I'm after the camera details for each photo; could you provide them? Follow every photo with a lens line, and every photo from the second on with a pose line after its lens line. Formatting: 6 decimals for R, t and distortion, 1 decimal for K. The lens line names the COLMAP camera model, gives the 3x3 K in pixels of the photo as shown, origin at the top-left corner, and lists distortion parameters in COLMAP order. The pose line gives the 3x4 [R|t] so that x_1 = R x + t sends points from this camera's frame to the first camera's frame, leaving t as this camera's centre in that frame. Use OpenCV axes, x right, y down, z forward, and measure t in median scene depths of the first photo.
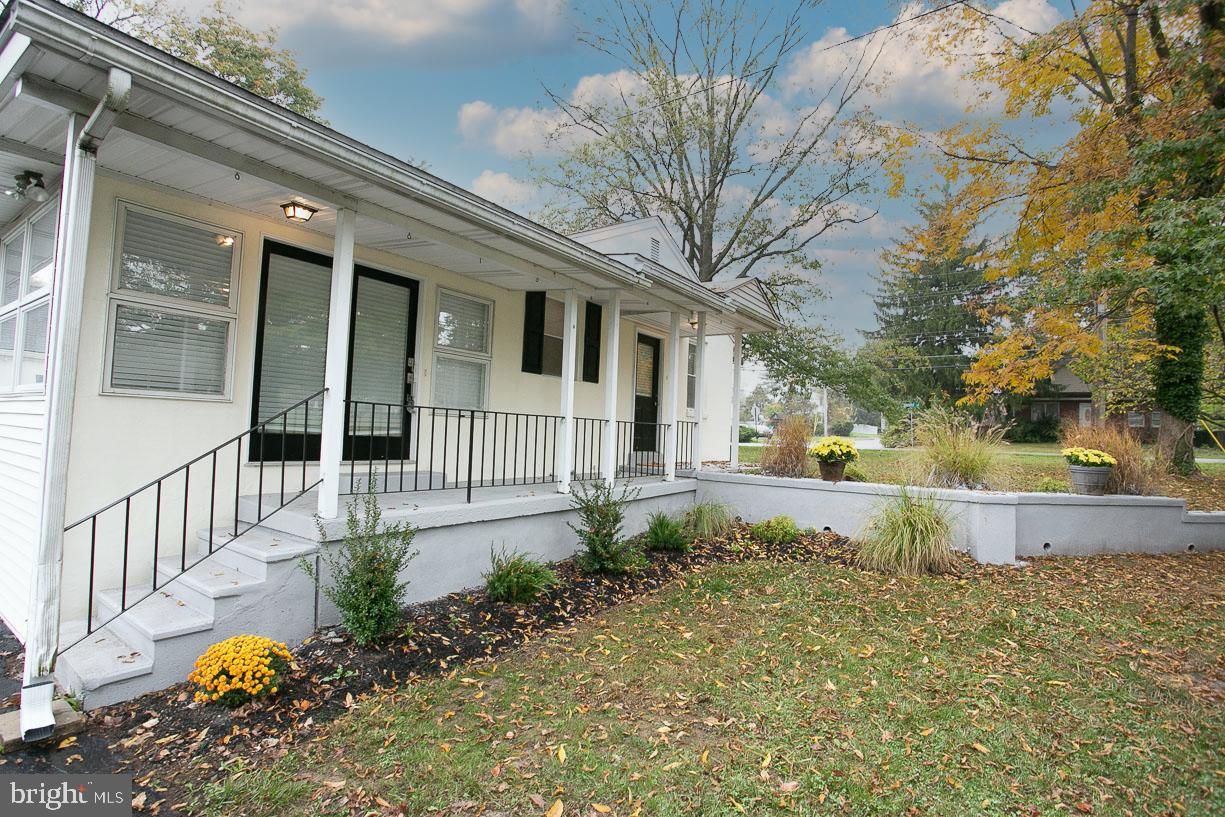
lens RADIAL K [[594.8, 0, 612.5], [0, 594.8, 408.5], [0, 0, 1]] dist [-0.002088, -0.000547]
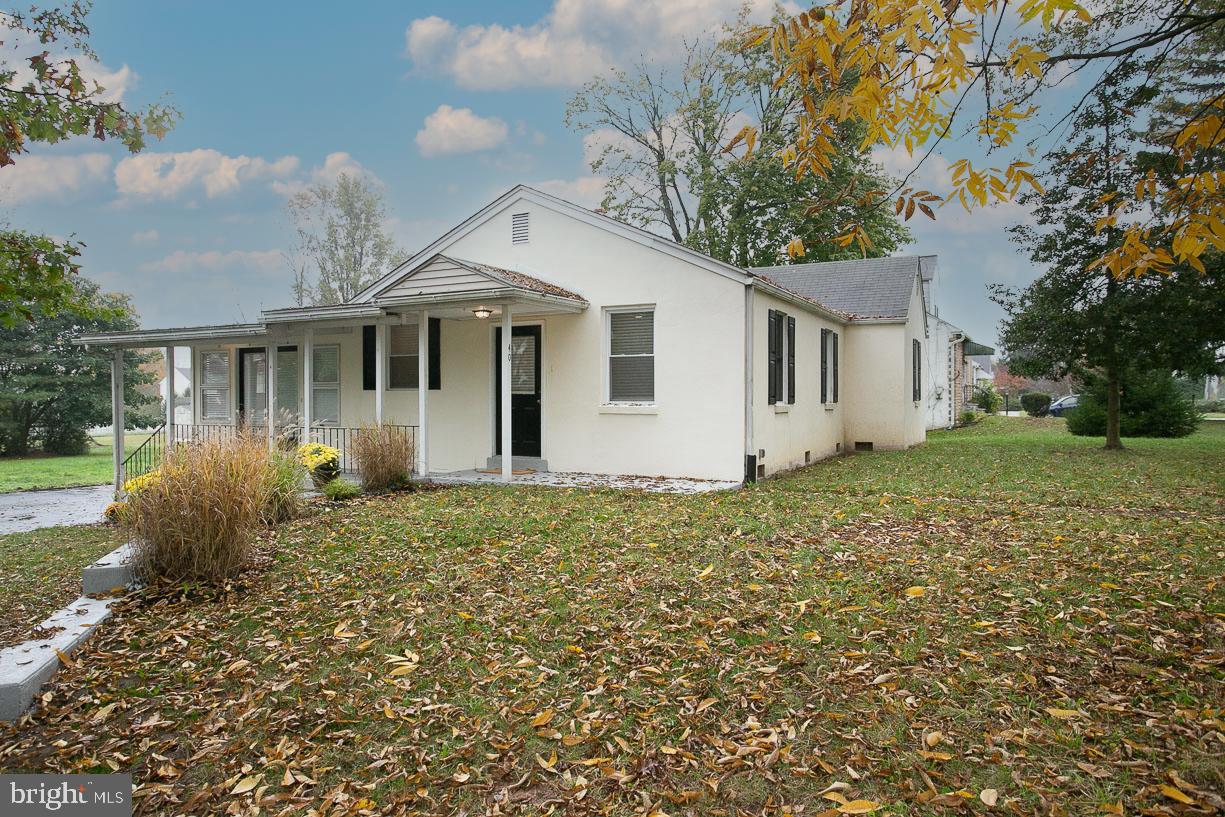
lens RADIAL K [[812.4, 0, 612.5], [0, 812.4, 408.5], [0, 0, 1]] dist [-0.001461, 0.000651]
pose [[0.102316, -0.023617, -0.994472, 1.783205], [0.048681, 0.998639, -0.018707, 0.041482], [0.993560, -0.046498, 0.103326, 1.422024]]
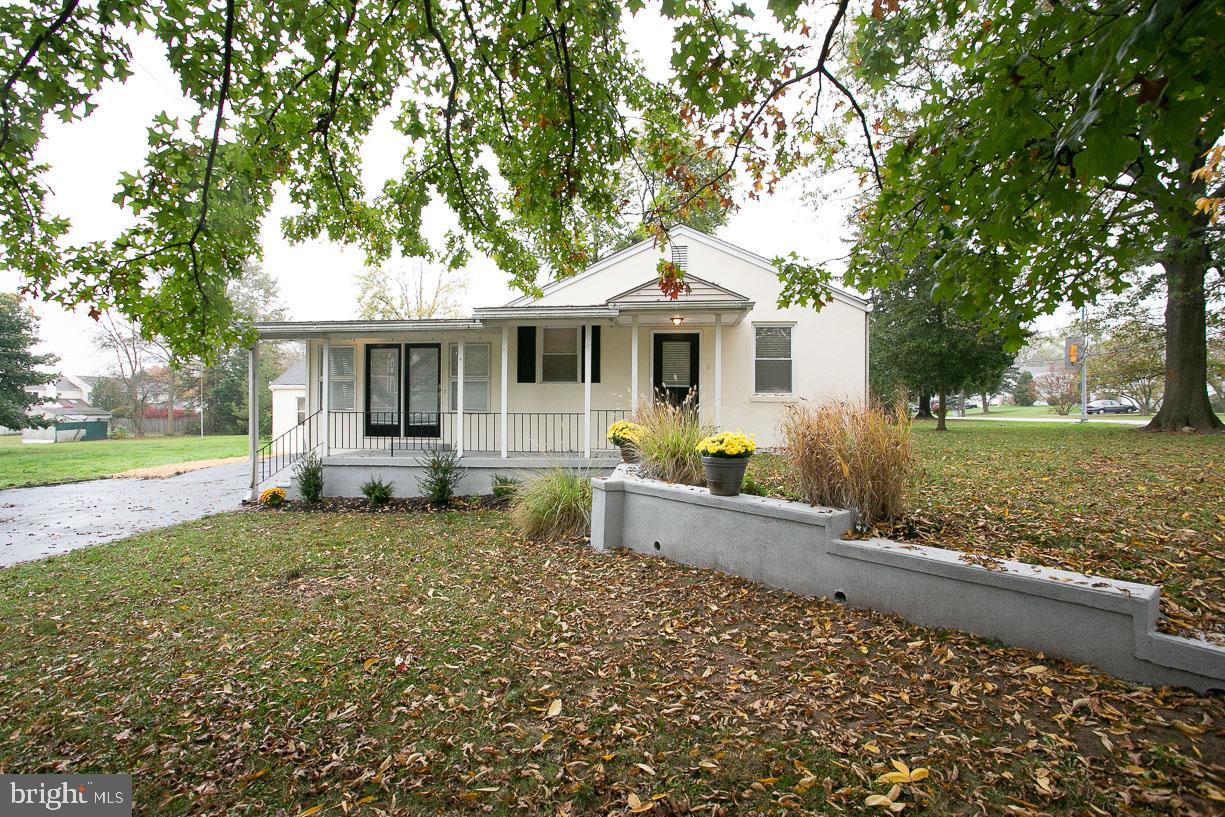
lens RADIAL K [[594.8, 0, 612.5], [0, 594.8, 408.5], [0, 0, 1]] dist [-0.002088, -0.000547]
pose [[0.447026, -0.035940, -0.893799, 1.416245], [0.050203, 0.998626, -0.015047, 0.043056], [0.893111, -0.038145, 0.448216, 0.548441]]
